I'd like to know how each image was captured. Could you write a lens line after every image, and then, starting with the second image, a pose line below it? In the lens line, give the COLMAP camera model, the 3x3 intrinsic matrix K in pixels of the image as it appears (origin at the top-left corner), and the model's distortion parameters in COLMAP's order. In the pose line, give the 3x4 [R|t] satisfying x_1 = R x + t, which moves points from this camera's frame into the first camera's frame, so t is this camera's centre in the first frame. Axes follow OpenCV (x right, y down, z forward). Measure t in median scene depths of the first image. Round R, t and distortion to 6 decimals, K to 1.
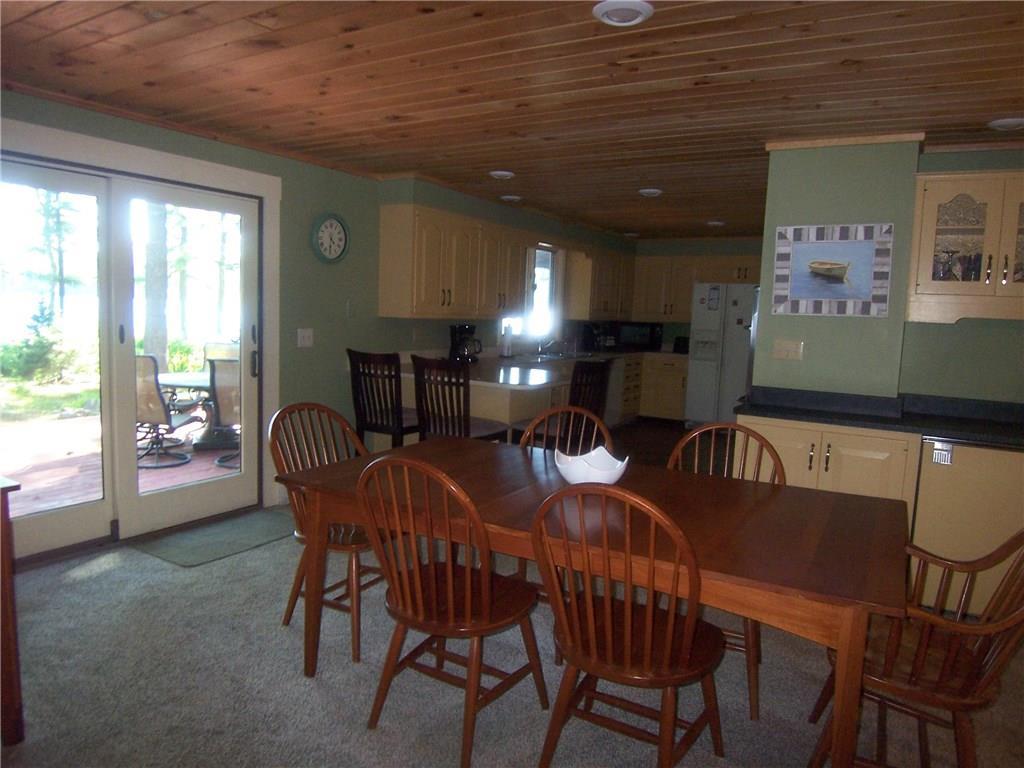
lens RADIAL K [[691.0, 0, 510.5], [0, 691.0, 383.8], [0, 0, 1]] dist [-0.001064, -0.069100]
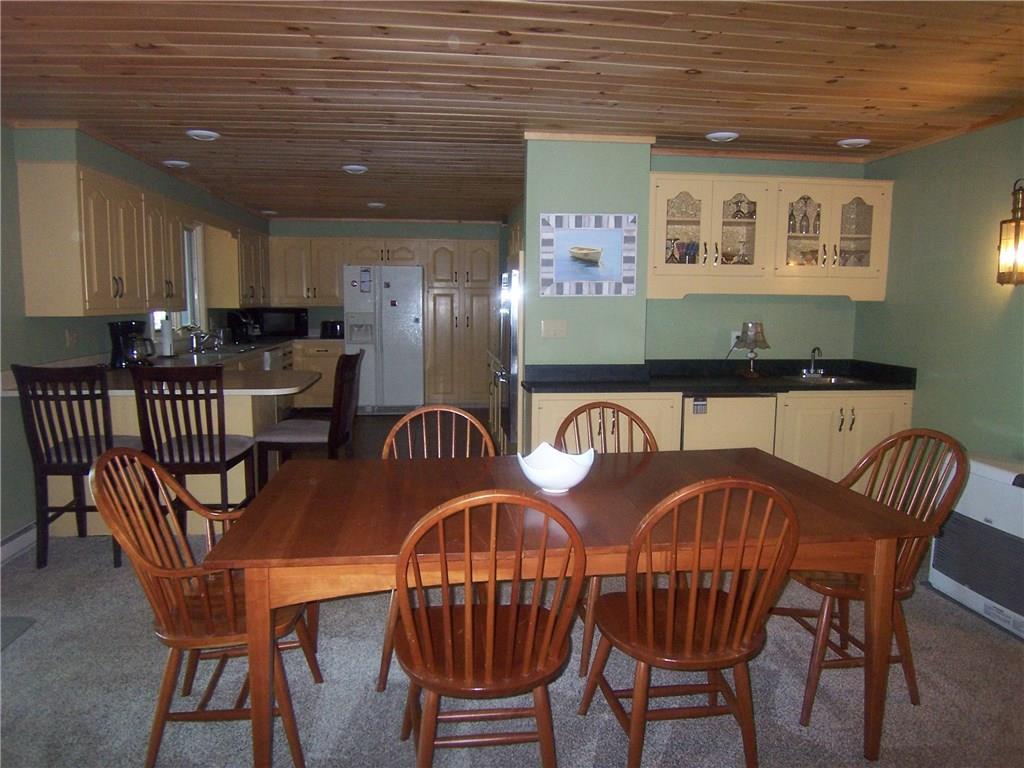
lens RADIAL K [[691.0, 0, 510.5], [0, 691.0, 383.8], [0, 0, 1]] dist [-0.001064, -0.069100]
pose [[0.796635, -0.105659, 0.595155, -0.320019], [0.088845, 0.994378, 0.057612, -0.033946], [-0.597896, 0.006981, 0.801543, 0.184005]]
